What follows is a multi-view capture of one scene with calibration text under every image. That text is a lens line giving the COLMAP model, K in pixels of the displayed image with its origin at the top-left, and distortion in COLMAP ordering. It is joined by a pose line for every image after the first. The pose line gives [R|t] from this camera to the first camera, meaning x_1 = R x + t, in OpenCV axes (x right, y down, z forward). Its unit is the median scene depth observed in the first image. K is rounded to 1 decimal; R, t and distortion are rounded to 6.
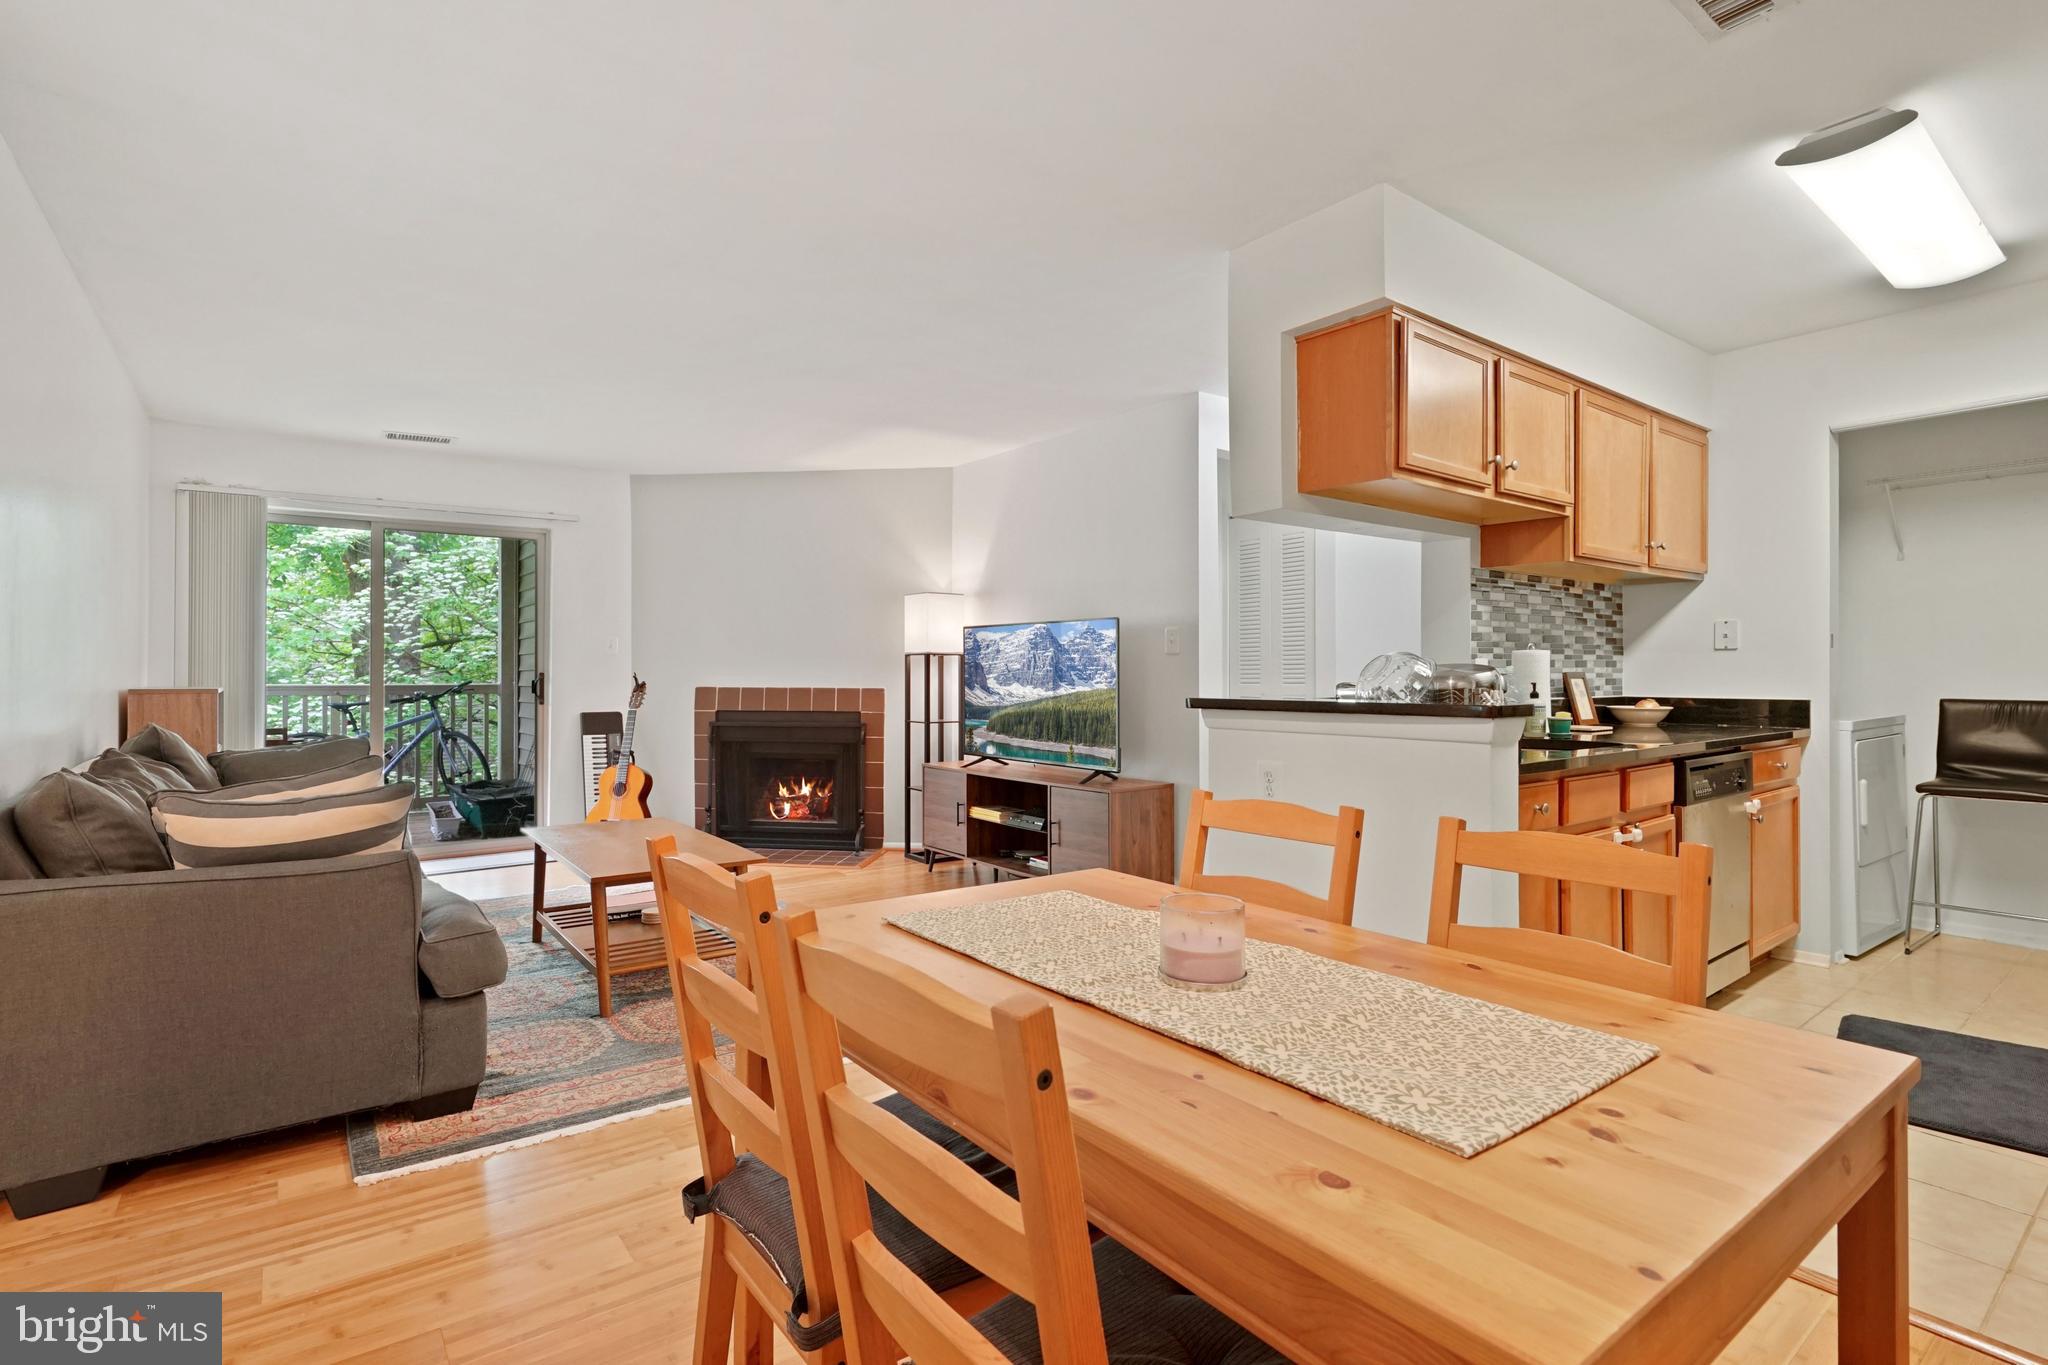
lens RADIAL K [[965.9, 0, 1009.2], [0, 965.9, 670.0], [0, 0, 1]] dist [-0.000597, -0.000117]
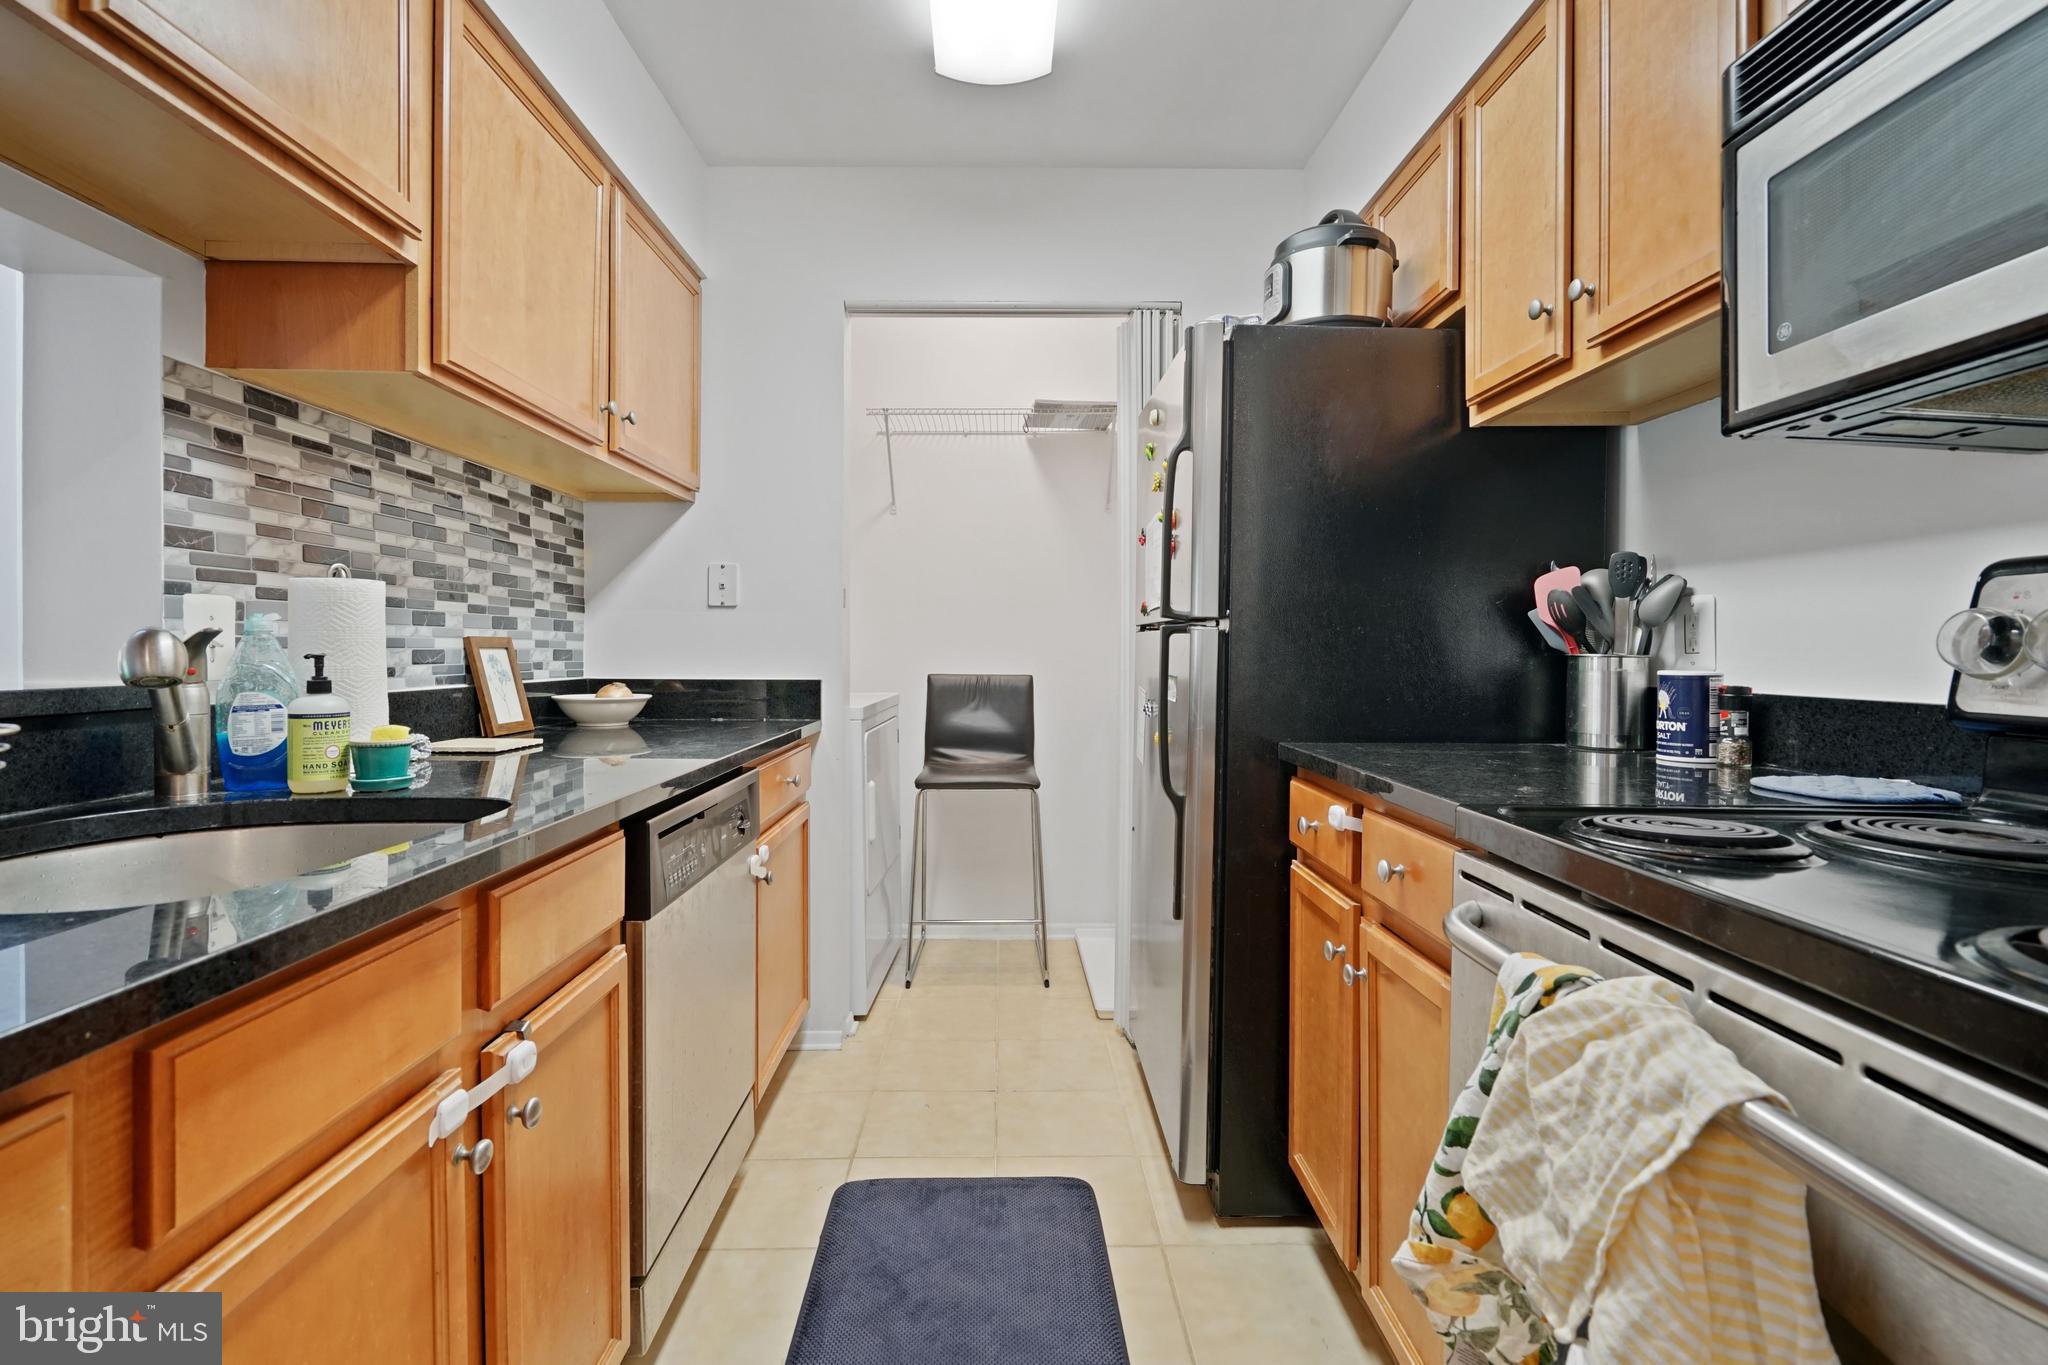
lens RADIAL K [[942.0, 0, 1016.9], [0, 942.0, 660.4], [0, 0, 1]] dist [-0.002479, 0.000947]
pose [[0.588842, -0.004341, 0.808236, 0.311976], [-0.007537, 0.999913, 0.010861, 0.006922], [-0.808213, -0.012487, 0.588758, 0.419957]]
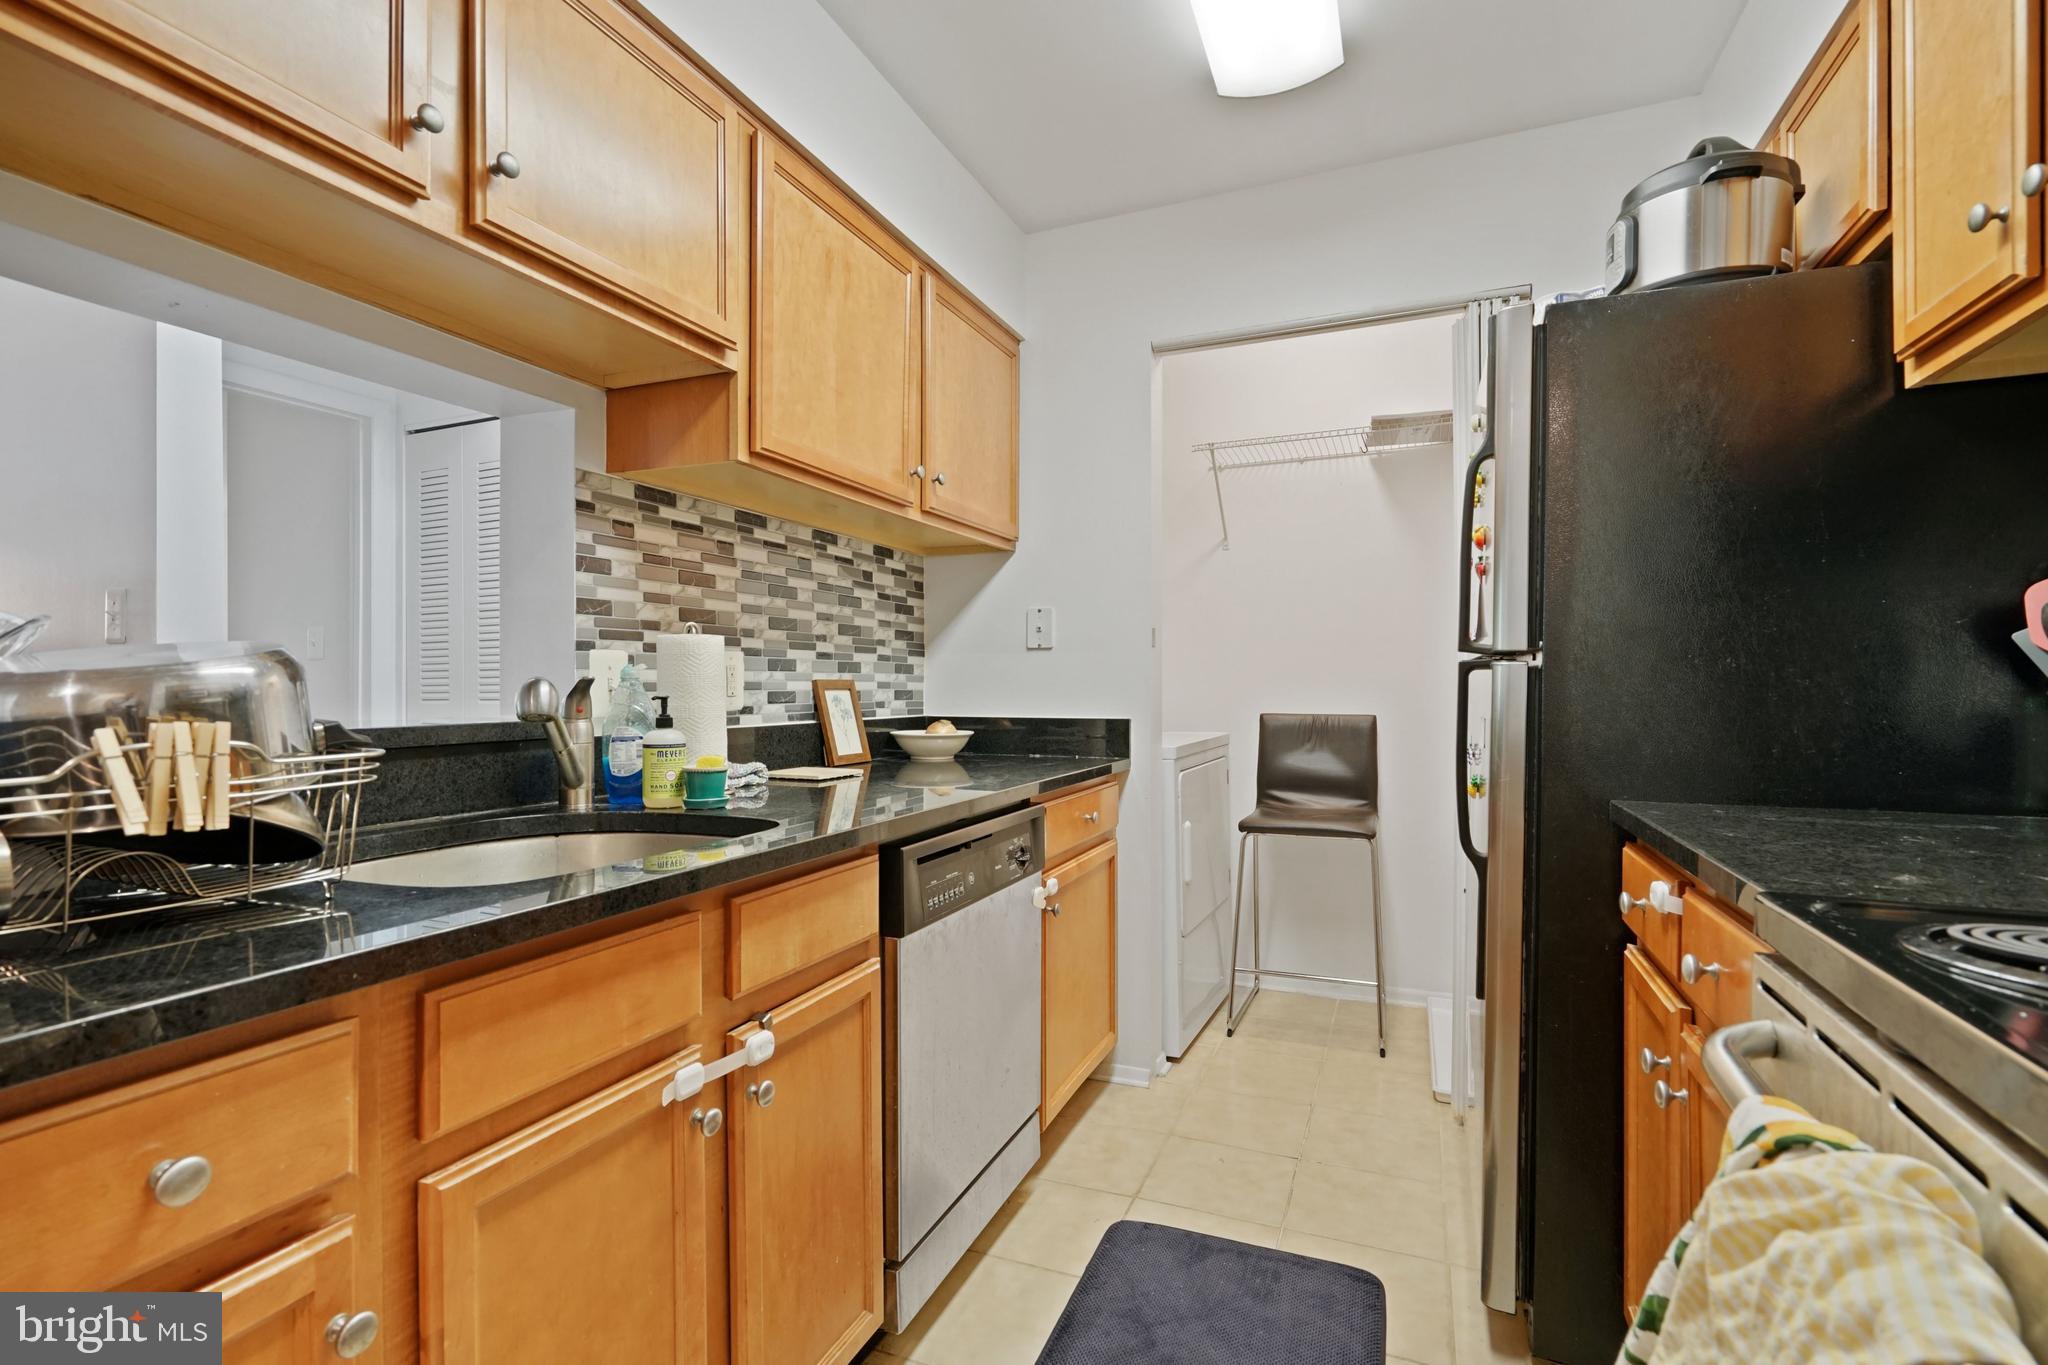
lens RADIAL K [[944.6, 0, 1022.1], [0, 944.6, 693.2], [0, 0, 1]] dist [-0.001290, 0.000450]
pose [[0.862980, -0.002395, 0.505232, 0.357435], [-0.002004, 0.999965, 0.008165, 0.005293], [-0.505233, -0.008059, 0.862945, 0.381939]]
